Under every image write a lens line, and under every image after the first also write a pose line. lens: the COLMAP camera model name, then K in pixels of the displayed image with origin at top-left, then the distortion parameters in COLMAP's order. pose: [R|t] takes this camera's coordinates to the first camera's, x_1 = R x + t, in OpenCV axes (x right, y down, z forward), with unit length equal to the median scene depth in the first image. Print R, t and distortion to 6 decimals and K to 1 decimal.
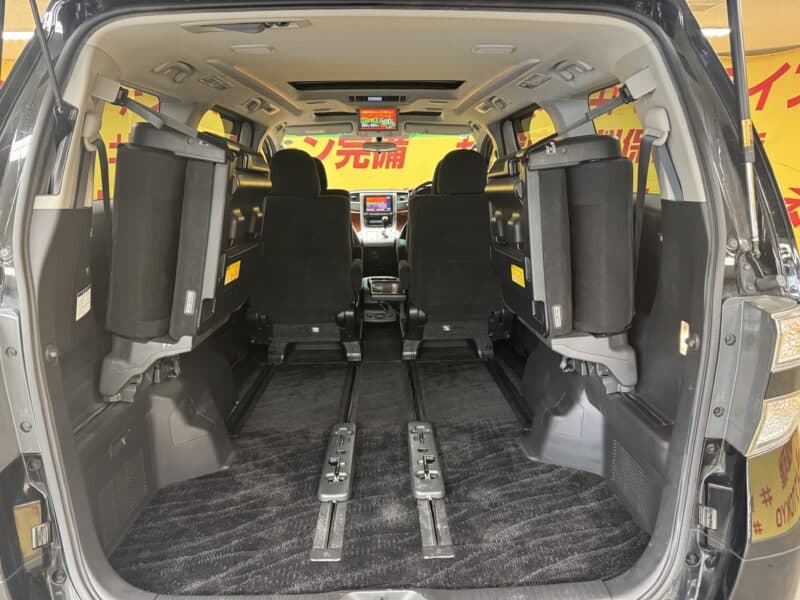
lens RADIAL K [[563.9, 0, 399.8], [0, 563.9, 300.1], [0, 0, 1]] dist [0.001666, 0.001755]
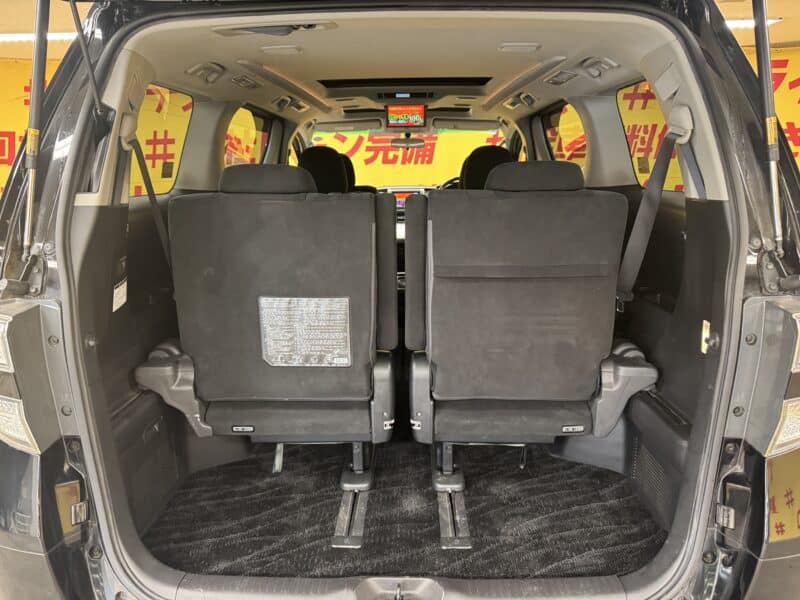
lens RADIAL K [[563.9, 0, 398.6], [0, 563.9, 301.4], [0, 0, 1]] dist [0.001666, 0.001755]
pose [[0.998493, 0.011857, -0.053586, 0.014470], [-0.011311, 0.999881, 0.010493, 0.000048], [0.053705, -0.009871, 0.998508, -0.021693]]
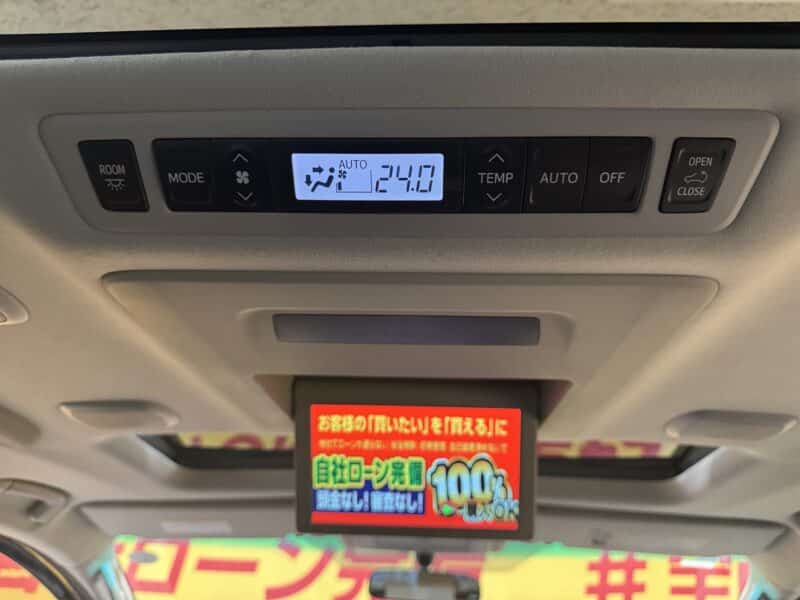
lens RADIAL K [[563.9, 0, 400.0], [0, 563.9, 301.9], [0, 0, 1]] dist [0.001666, 0.001755]
pose [[0.996006, -0.005188, -0.089131, -0.068284], [-0.051269, 0.784068, -0.618553, -0.632211], [0.073094, 0.620653, 0.780671, 2.077718]]
